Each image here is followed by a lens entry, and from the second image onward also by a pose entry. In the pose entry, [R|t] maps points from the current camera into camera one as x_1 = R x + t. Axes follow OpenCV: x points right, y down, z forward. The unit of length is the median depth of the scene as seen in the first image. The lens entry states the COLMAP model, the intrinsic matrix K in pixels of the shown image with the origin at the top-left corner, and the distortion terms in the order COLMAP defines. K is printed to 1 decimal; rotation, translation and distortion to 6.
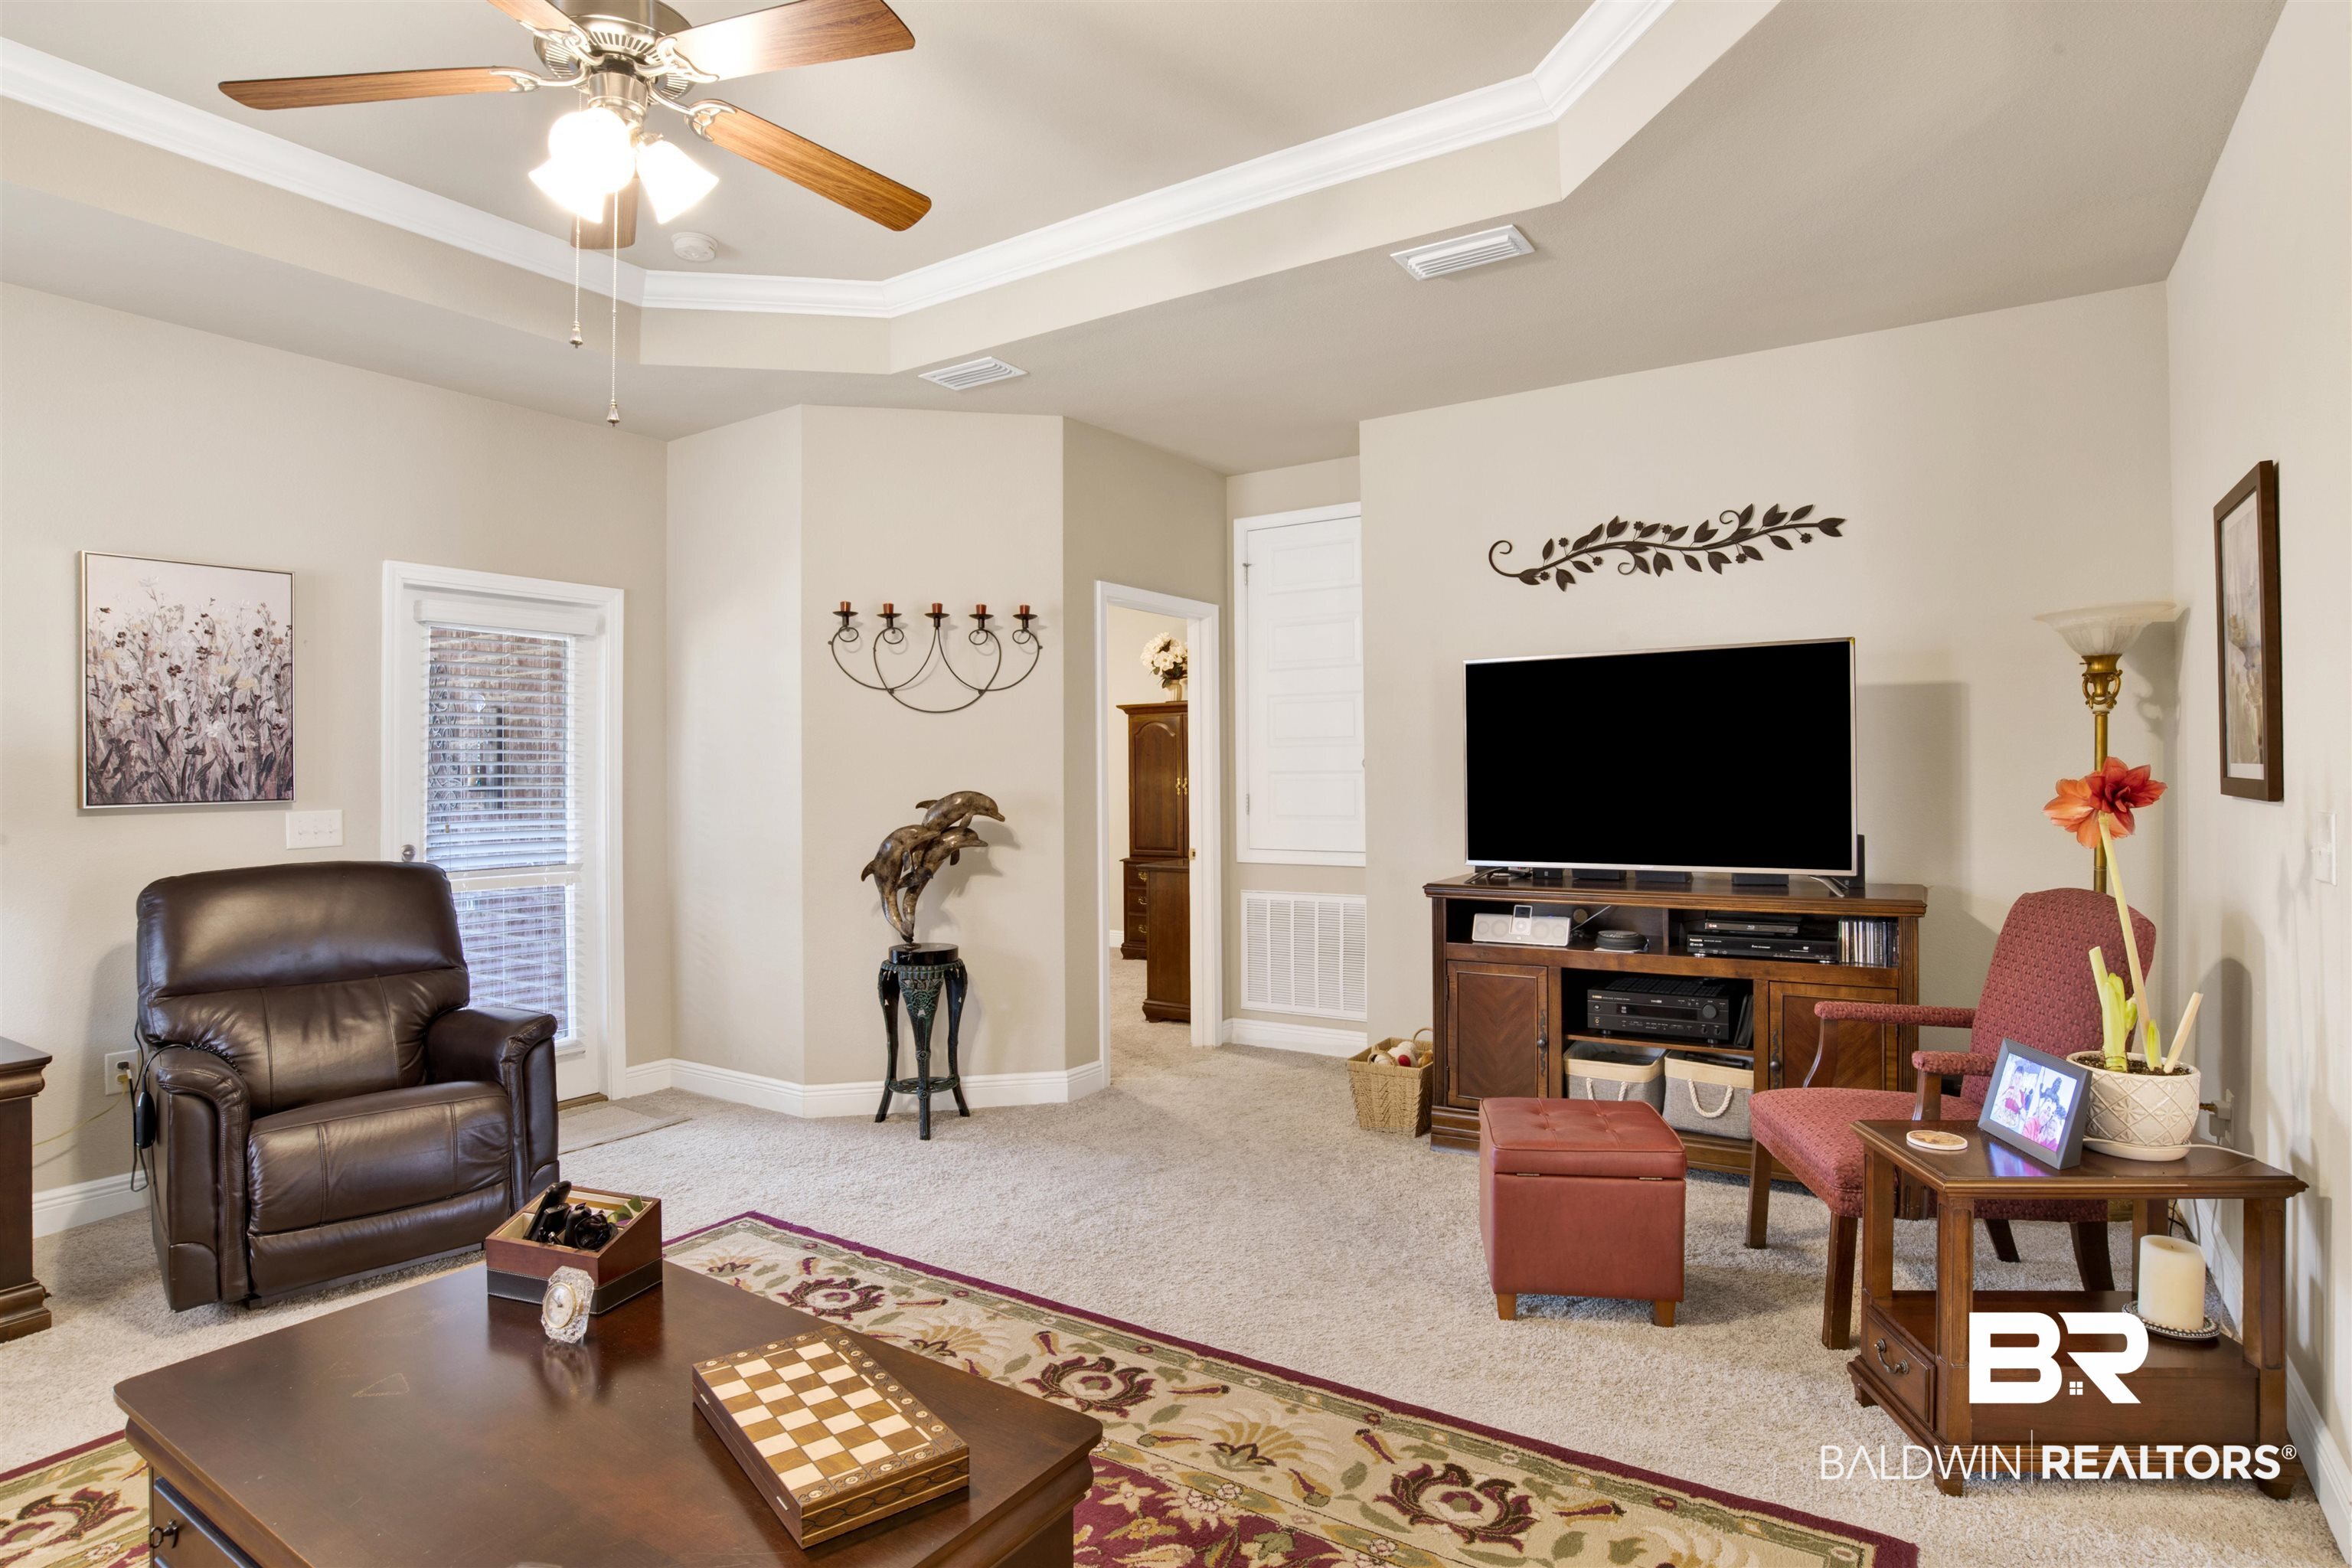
lens RADIAL K [[1221.5, 0, 1194.6], [0, 1221.5, 769.1], [0, 0, 1]] dist [-0.058247, 0.017537]
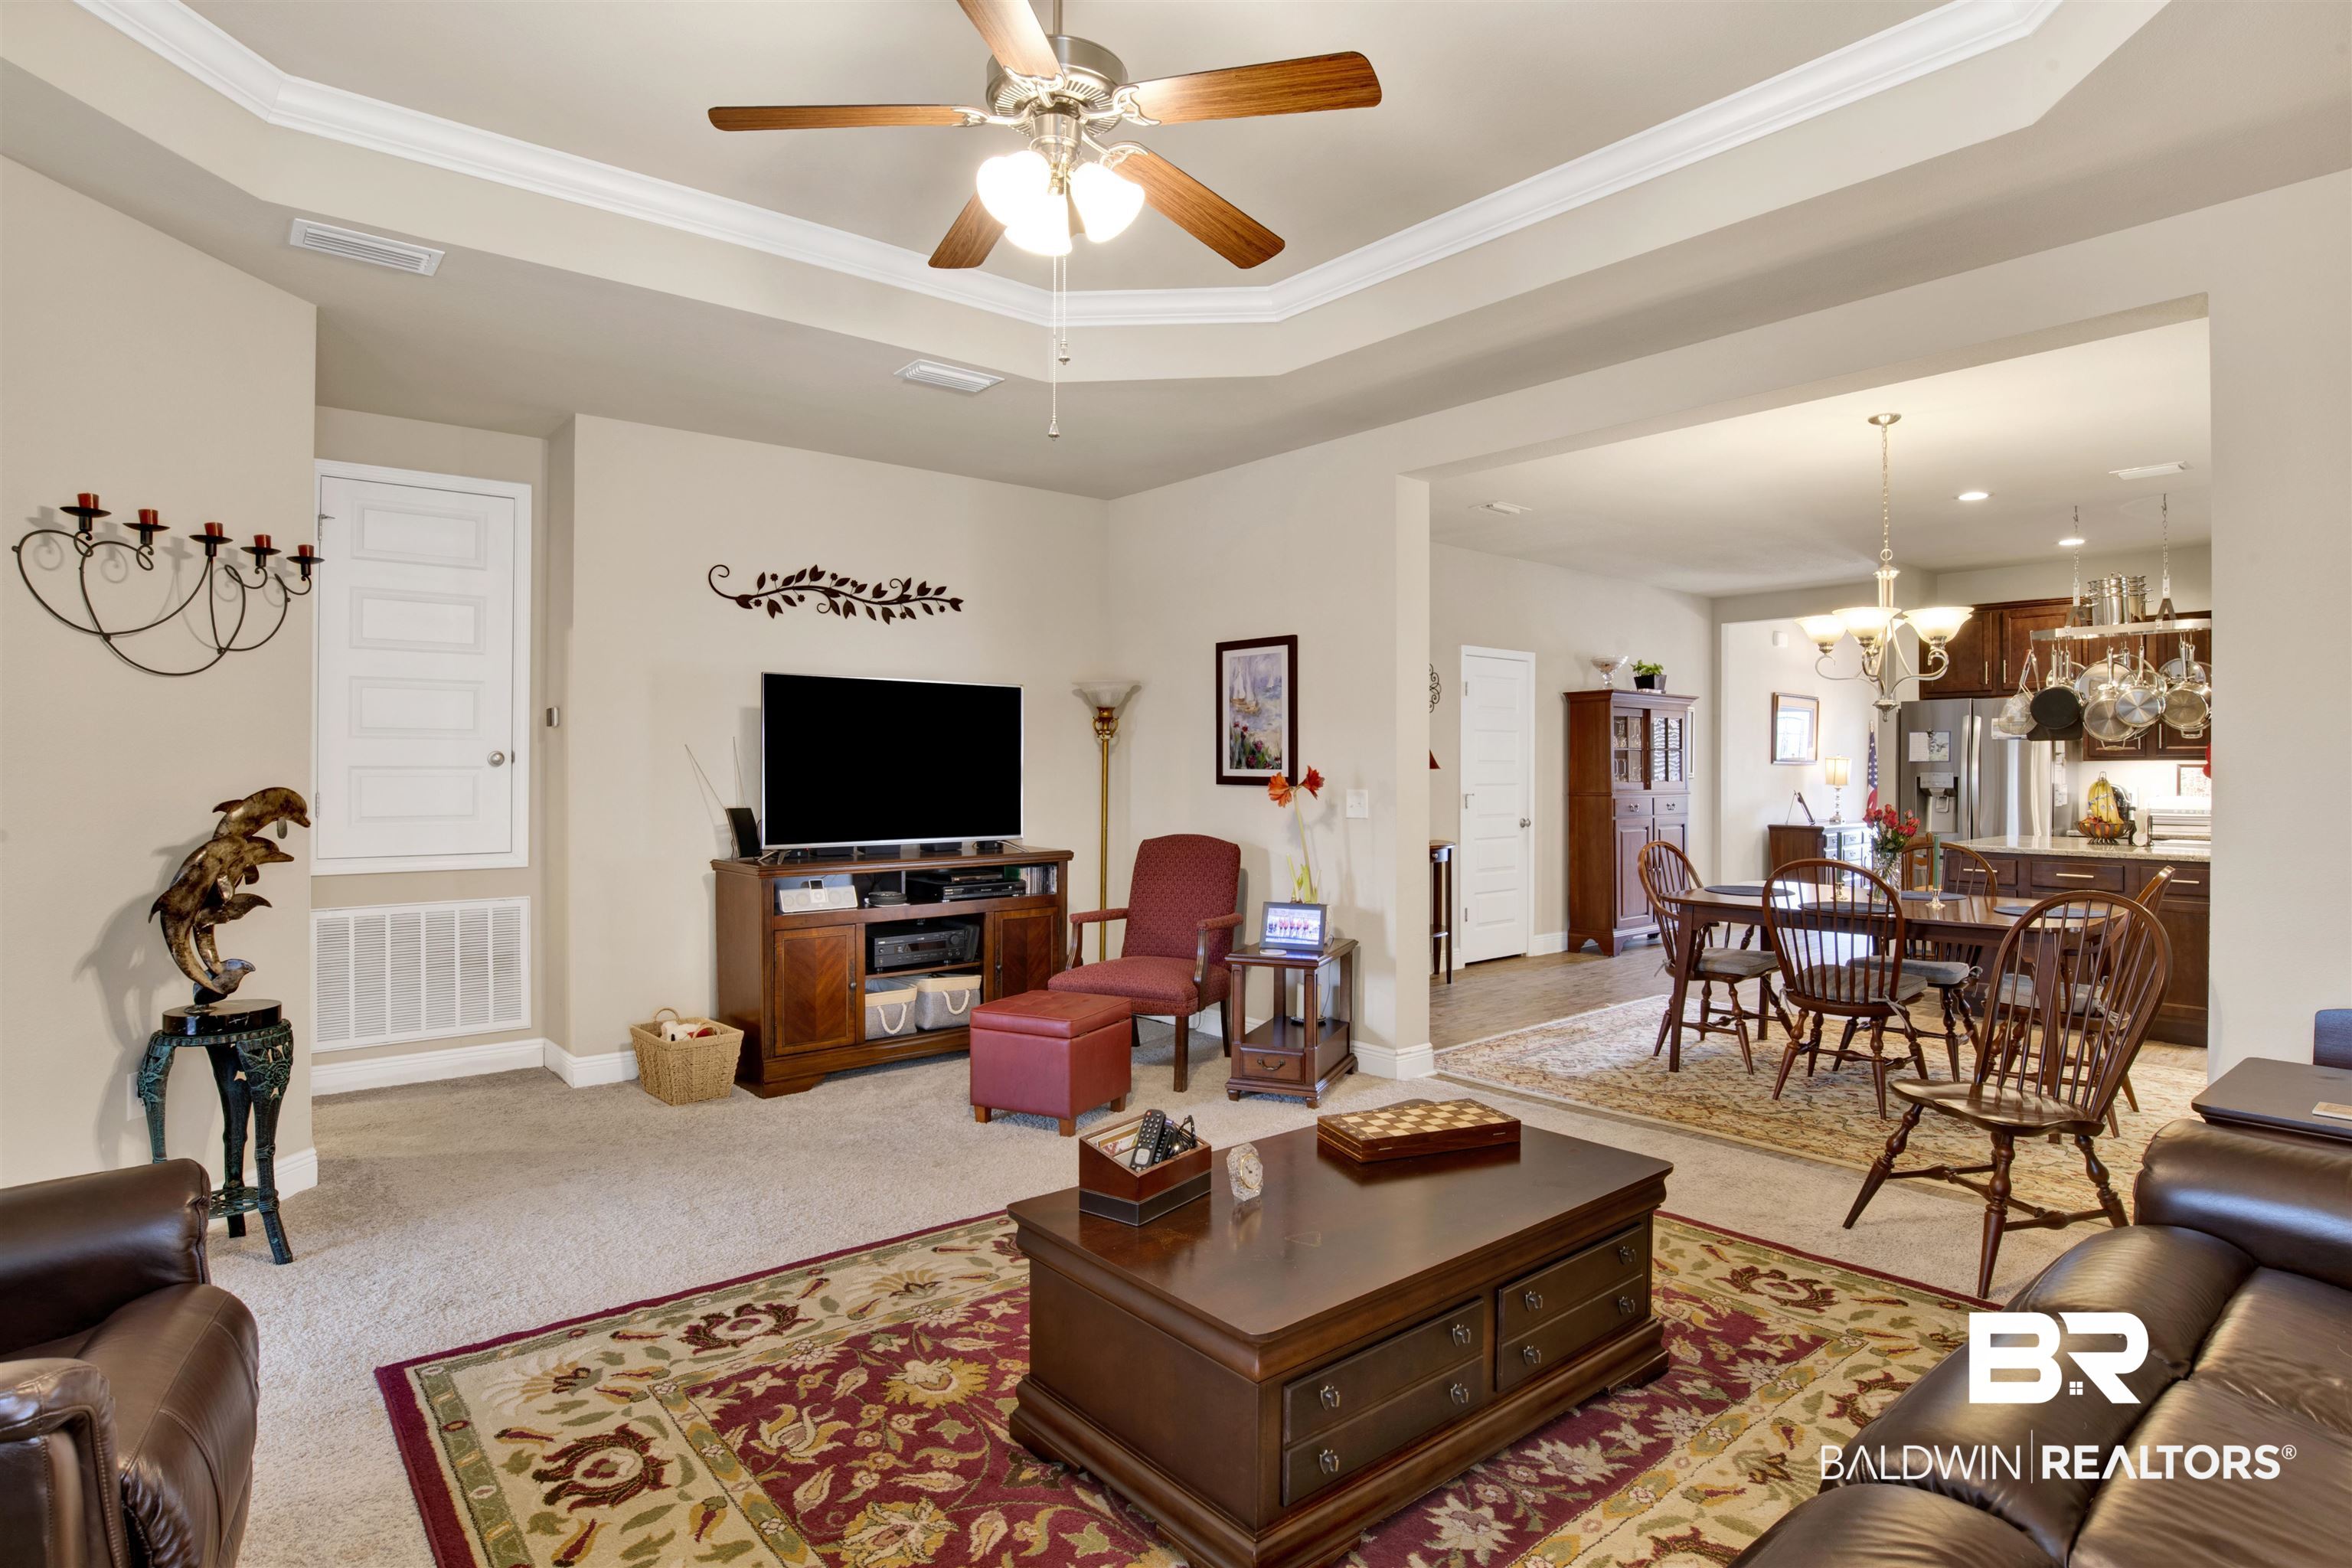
lens RADIAL K [[1221.5, 0, 1147.3], [0, 1221.5, 788.7], [0, 0, 1]] dist [-0.058247, 0.017537]
pose [[0.315501, -0.003304, 0.948919, -0.844647], [-0.004921, 0.999975, 0.005118, 0.015163], [-0.948912, -0.006285, 0.315477, 0.325731]]
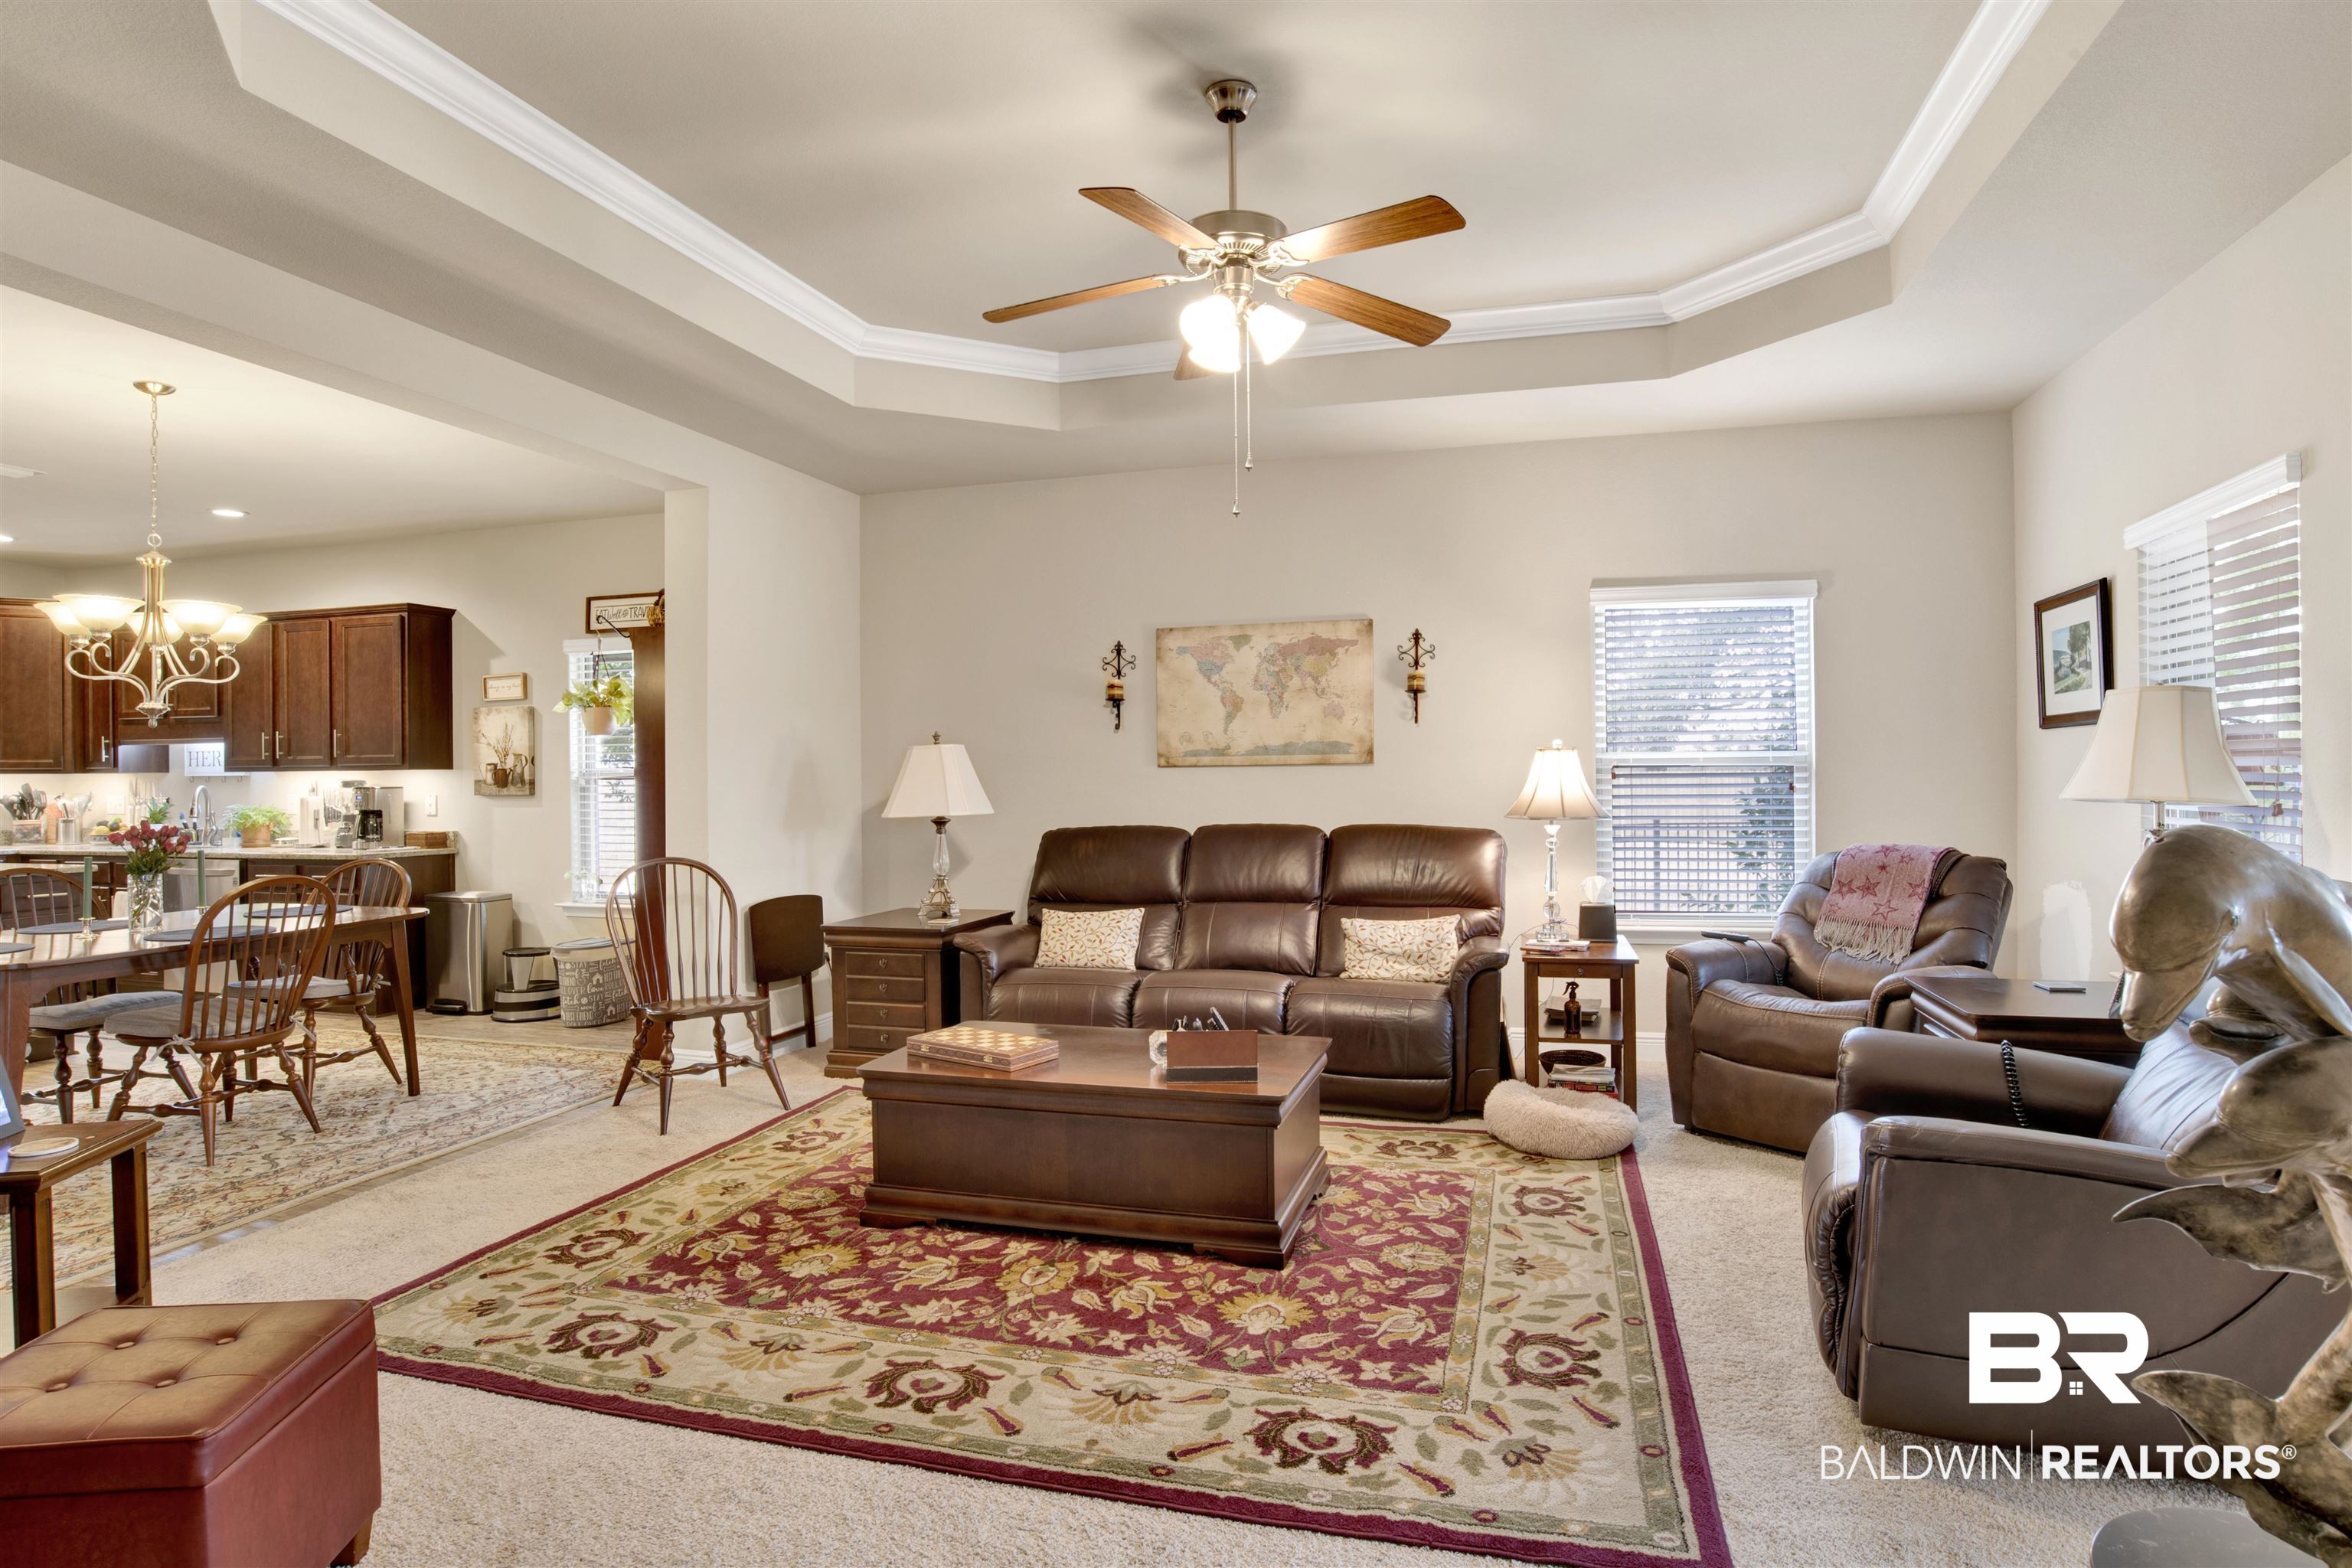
lens RADIAL K [[1221.5, 0, 1217.9], [0, 1221.5, 752.2], [0, 0, 1]] dist [-0.058247, 0.017537]
pose [[-0.949003, 0.000531, -0.315267, 0.000442], [0.011537, 0.999387, -0.033048, 0.021835], [0.315056, -0.035000, -0.948428, 1.344618]]
